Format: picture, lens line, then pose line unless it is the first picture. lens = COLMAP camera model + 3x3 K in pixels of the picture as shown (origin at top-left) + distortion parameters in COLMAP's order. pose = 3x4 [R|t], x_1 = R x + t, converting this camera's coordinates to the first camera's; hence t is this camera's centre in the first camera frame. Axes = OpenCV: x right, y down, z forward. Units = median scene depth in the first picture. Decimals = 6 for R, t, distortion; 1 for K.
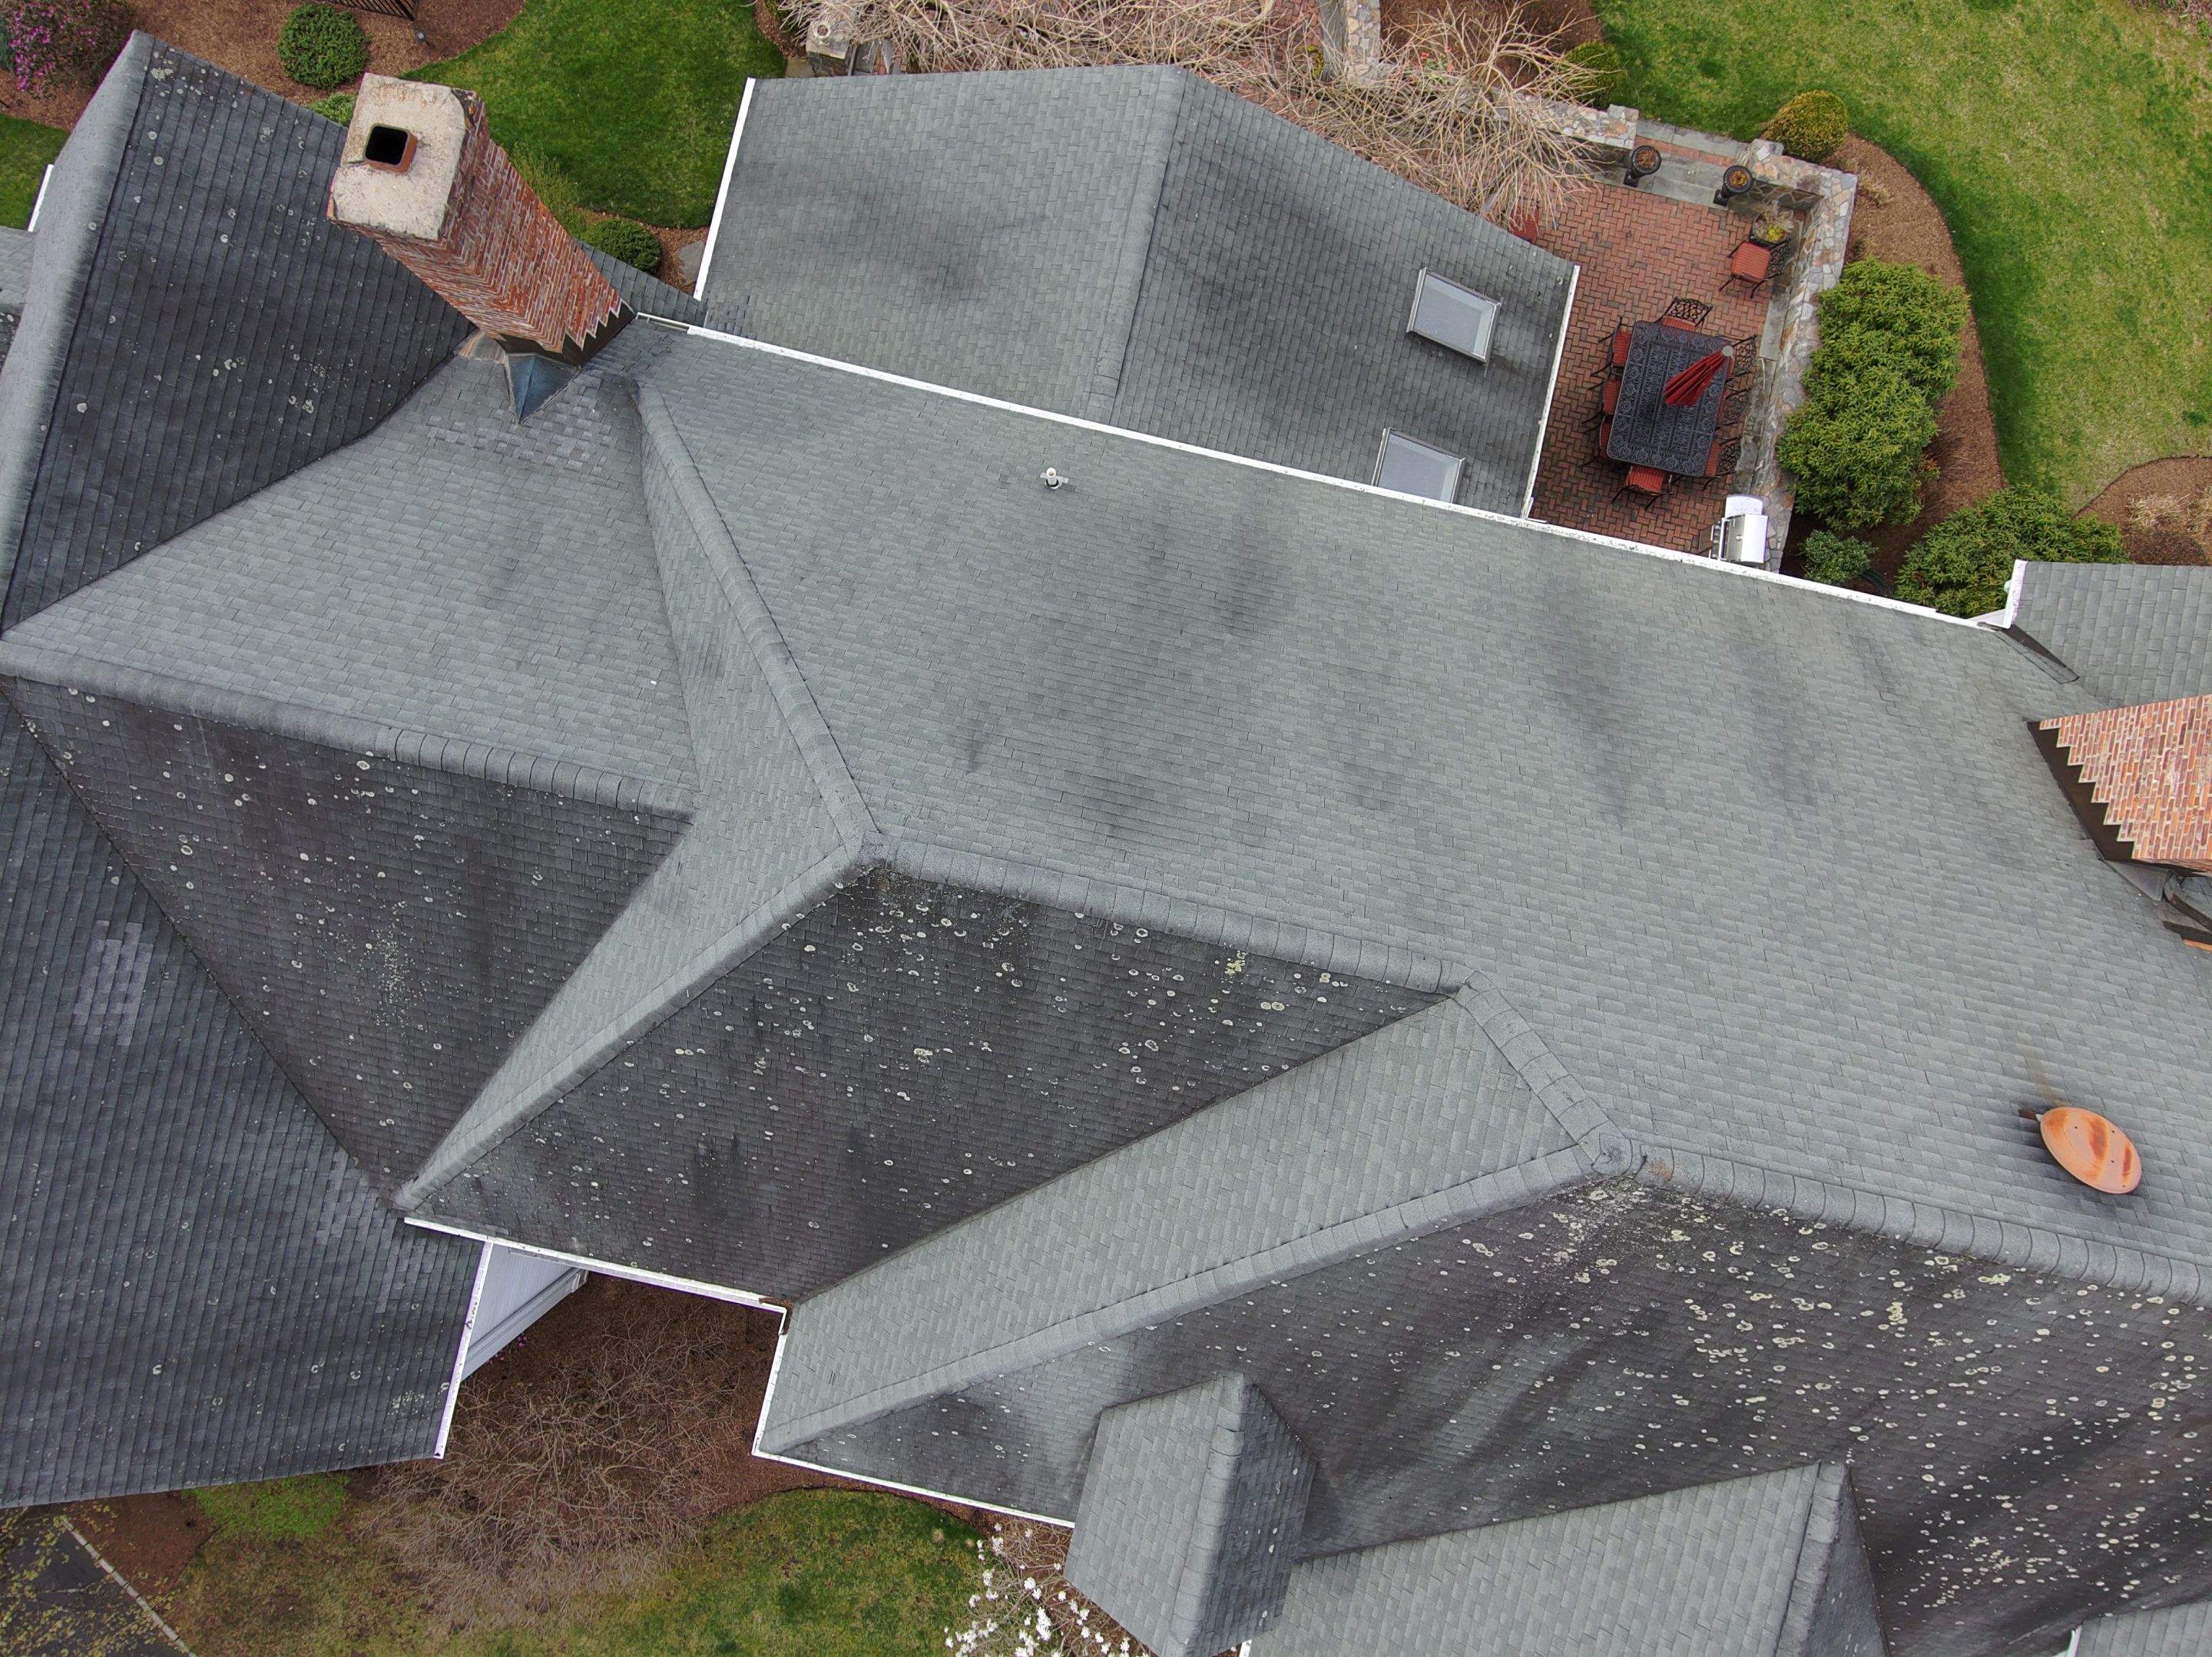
lens RADIAL K [[1317.5, 0, 1107.0], [0, 1317.5, 822.3], [0, 0, 1]] dist [0.031699, -0.058733]
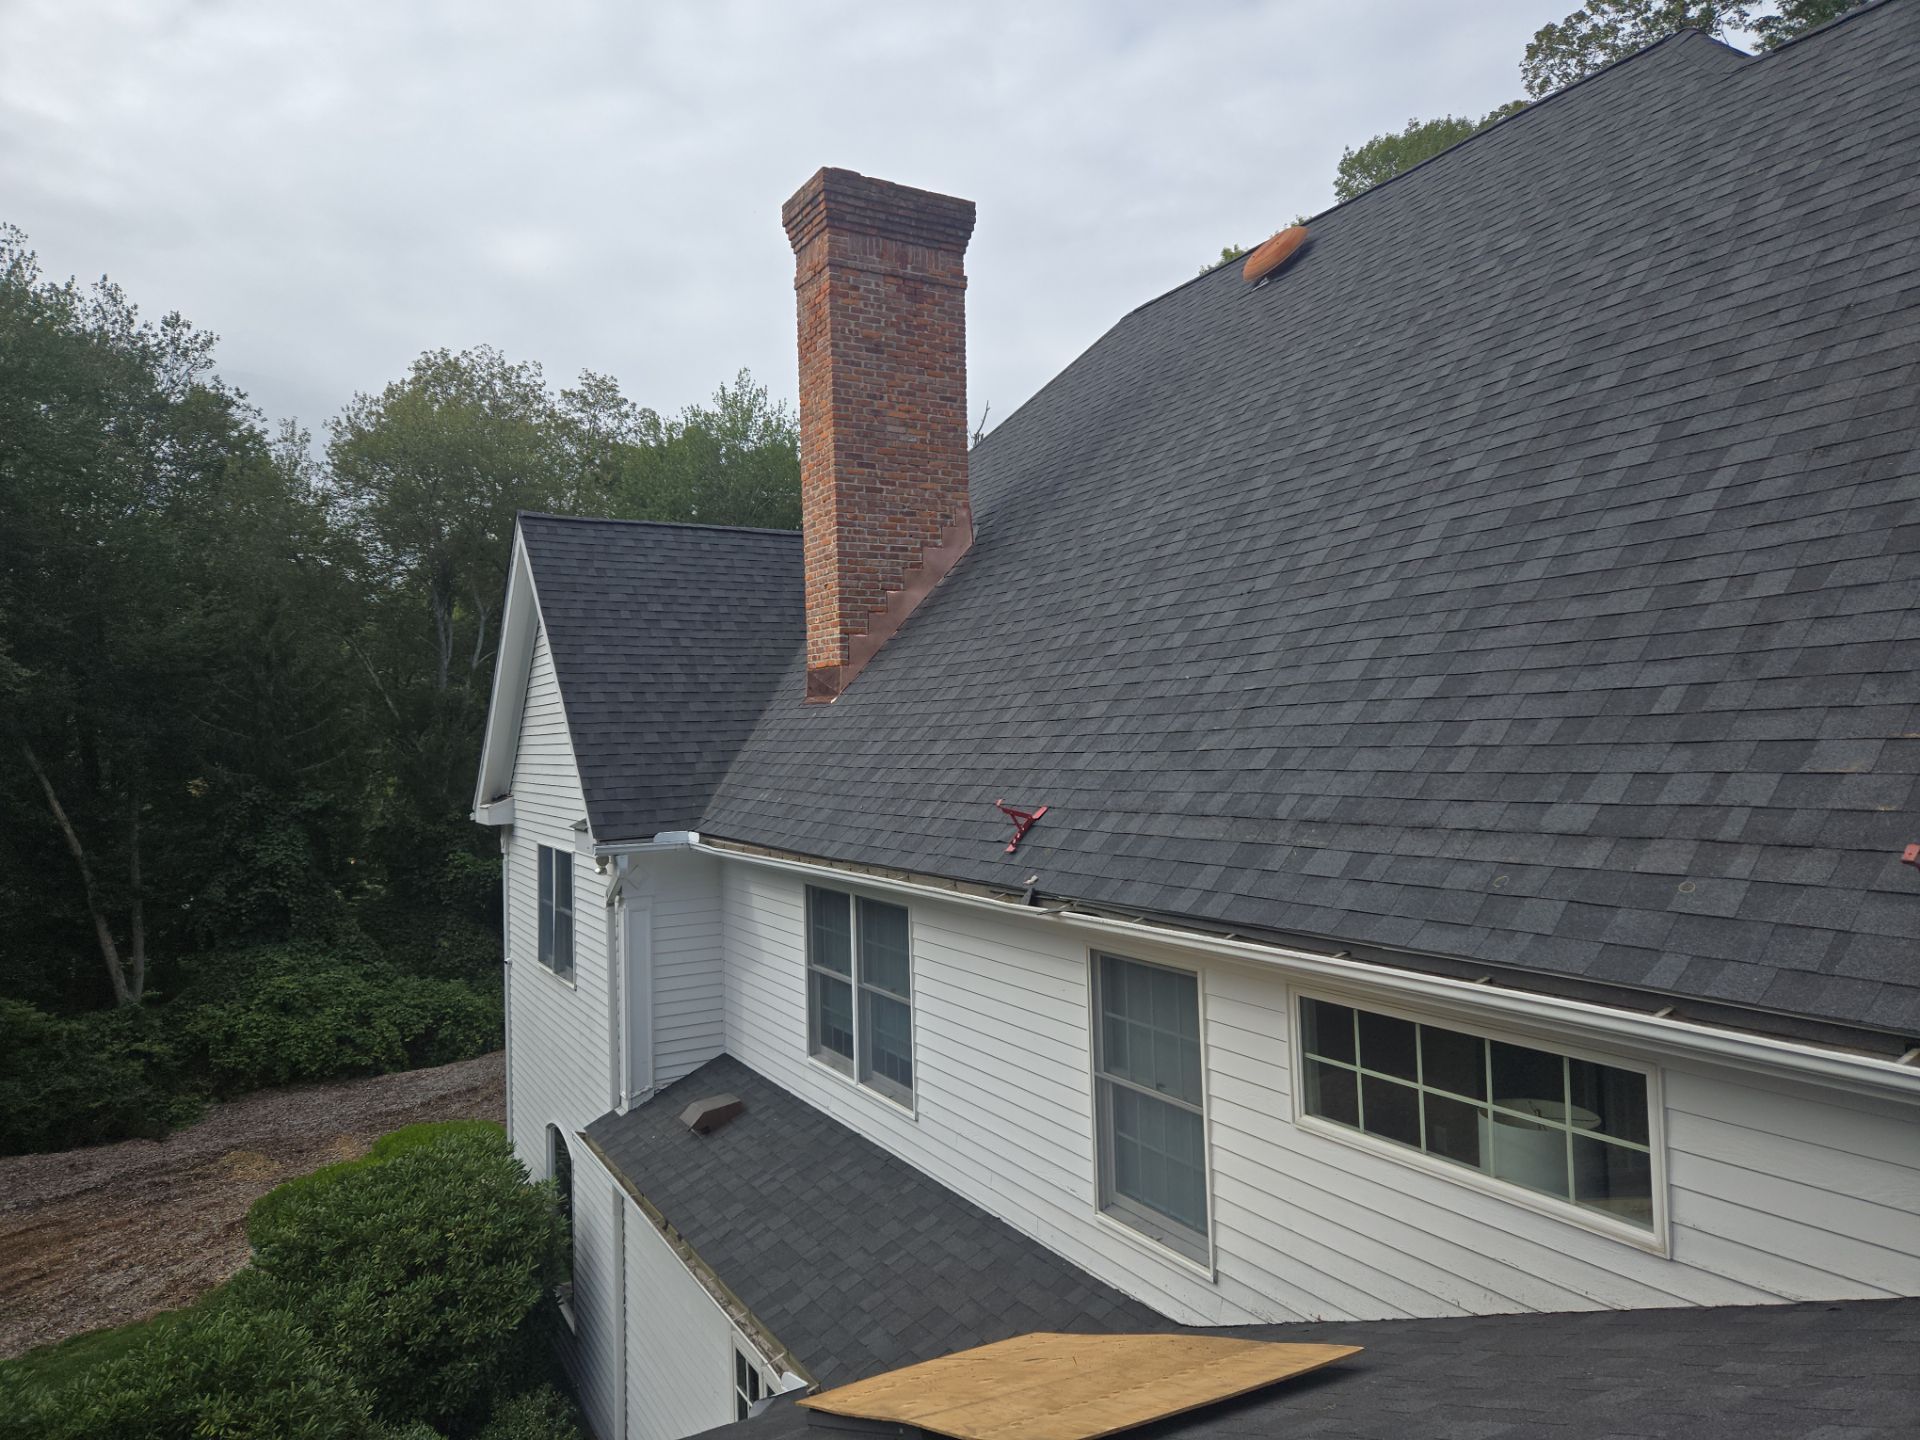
lens RADIAL K [[1319.0, 0, 970.0], [0, 1319.0, 727.1], [0, 0, 1]] dist [0.047310, -0.003749]
pose [[-0.663199, 0.013375, 0.748324, -0.033950], [0.748428, 0.018301, 0.662964, -0.615092], [-0.004828, 0.999743, -0.022148, 1.064353]]
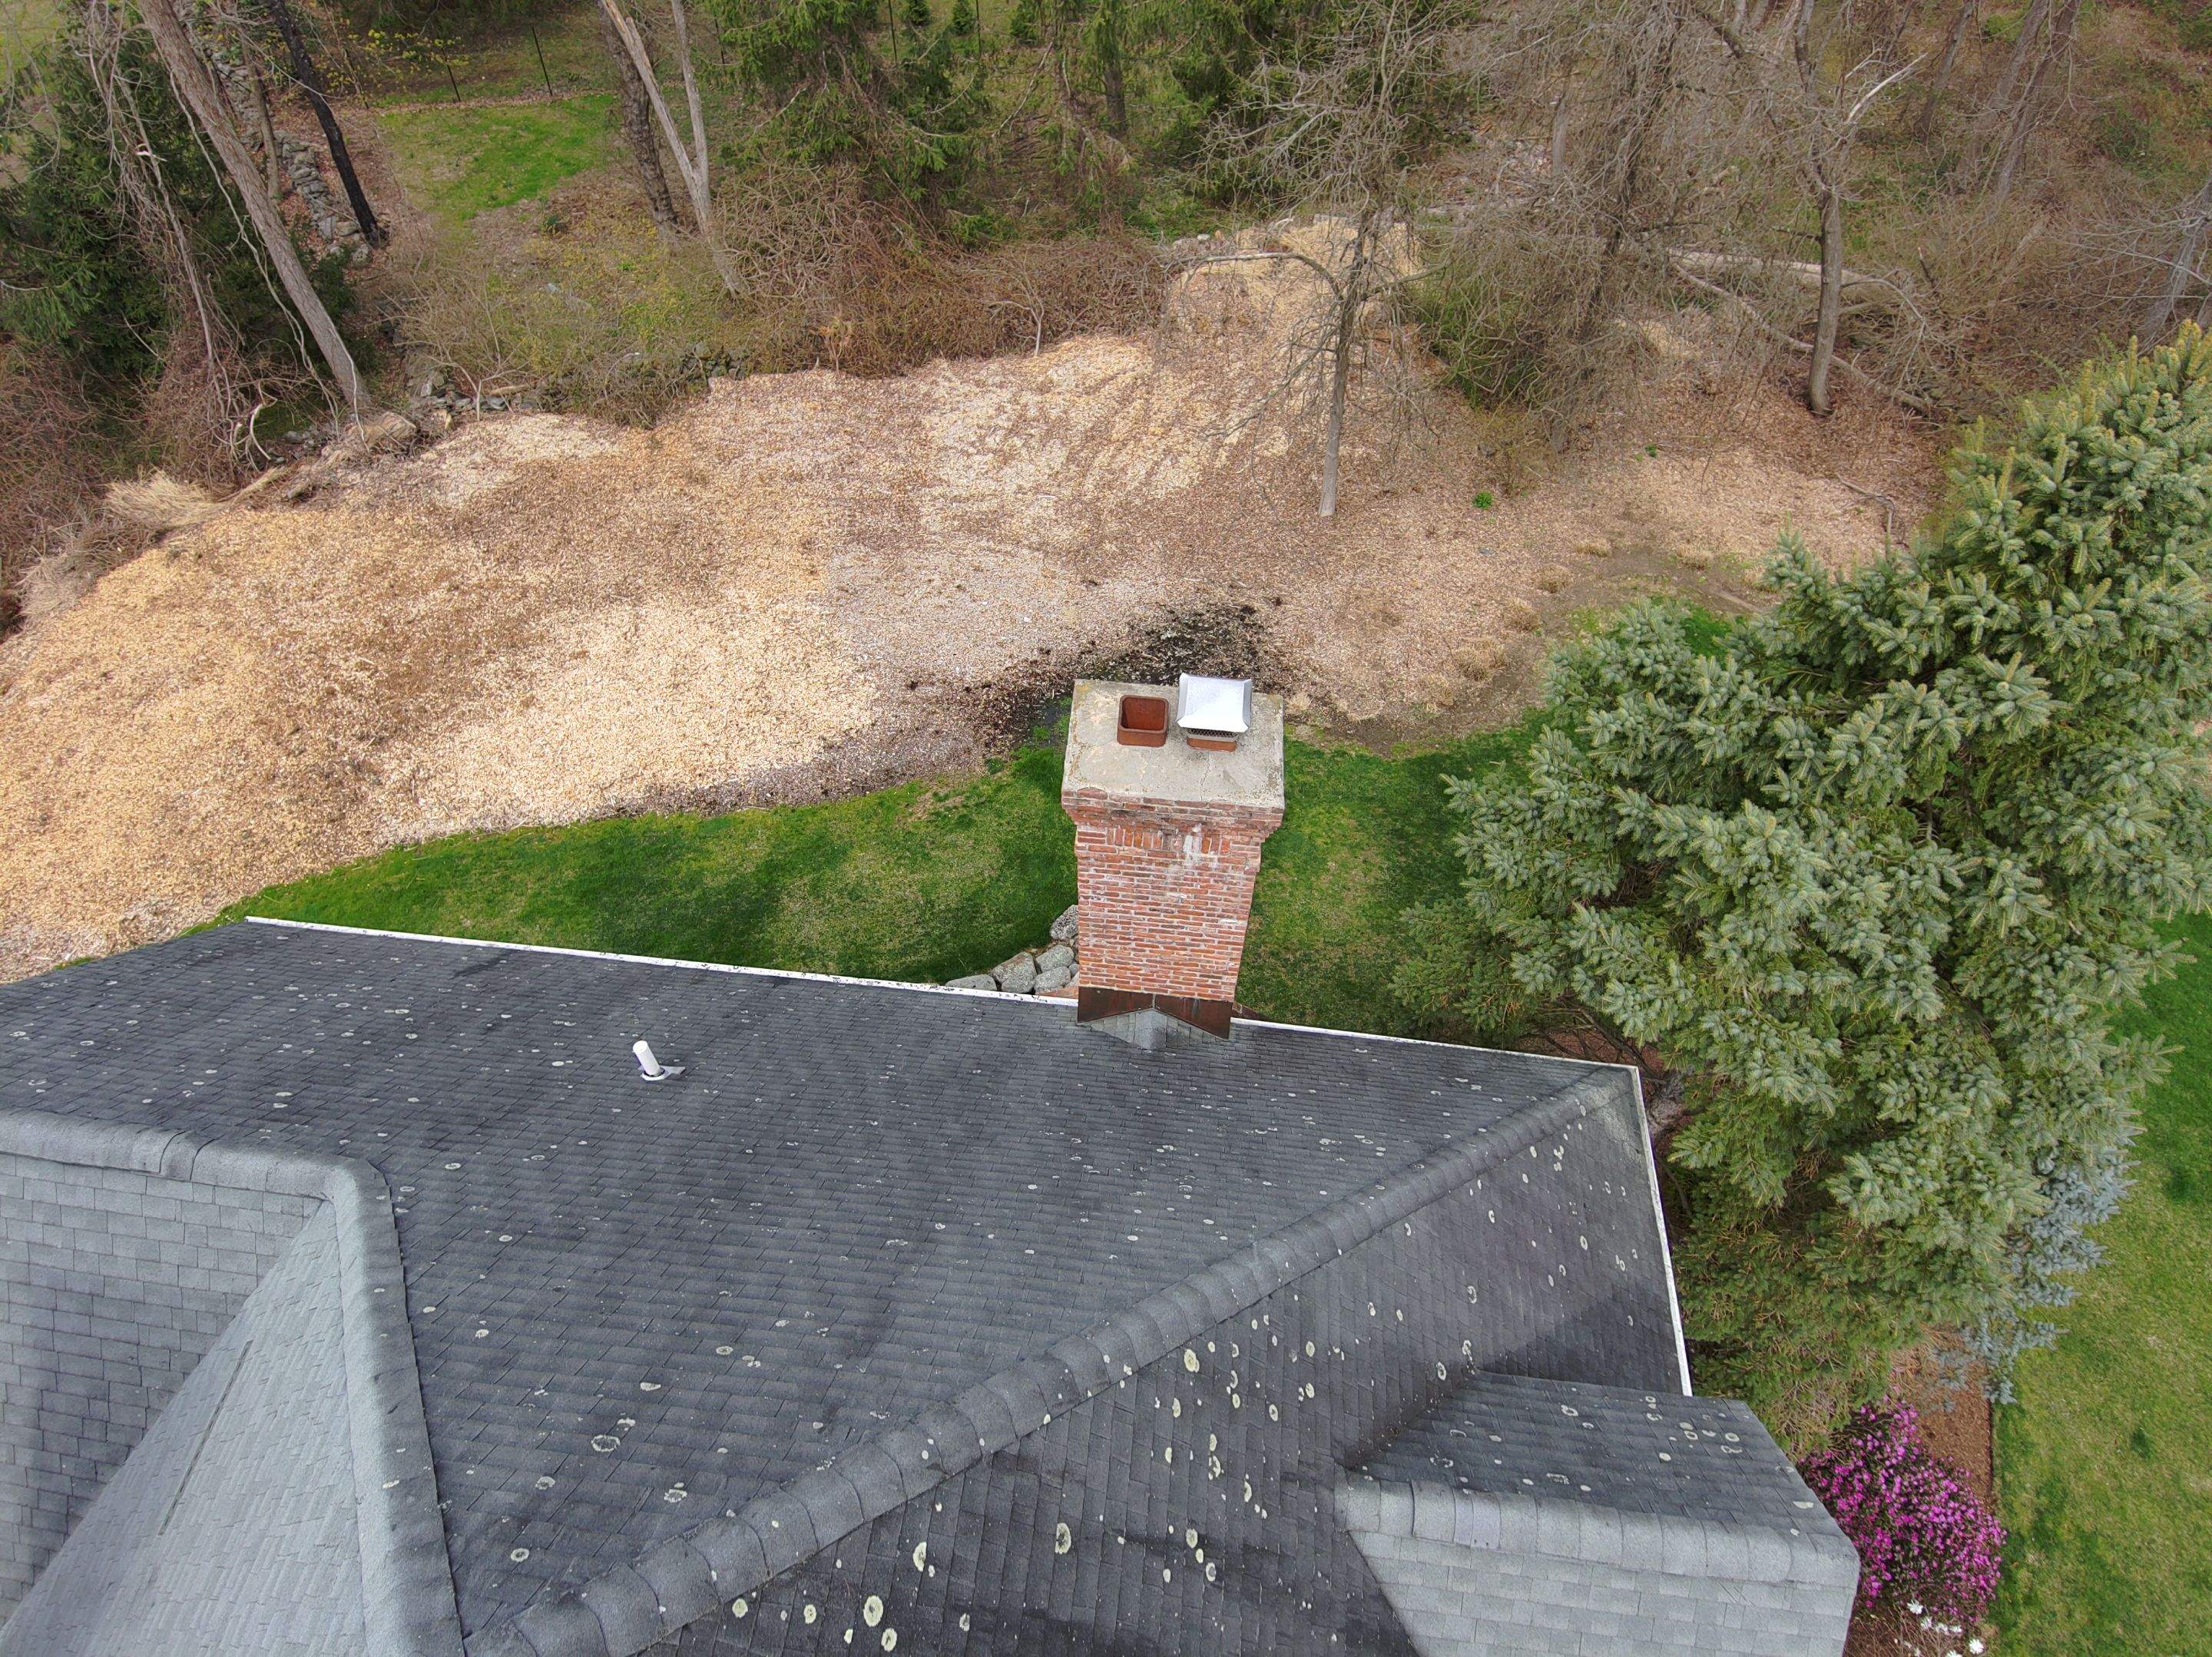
lens RADIAL K [[1317.5, 0, 1104.1], [0, 1317.5, 834.5], [0, 0, 1]] dist [0.031699, -0.058733]
pose [[-0.111673, -0.784713, 0.609717, 0.707725], [0.992785, -0.061134, 0.103154, 0.402756], [-0.043672, 0.616837, 0.785878, 0.328394]]
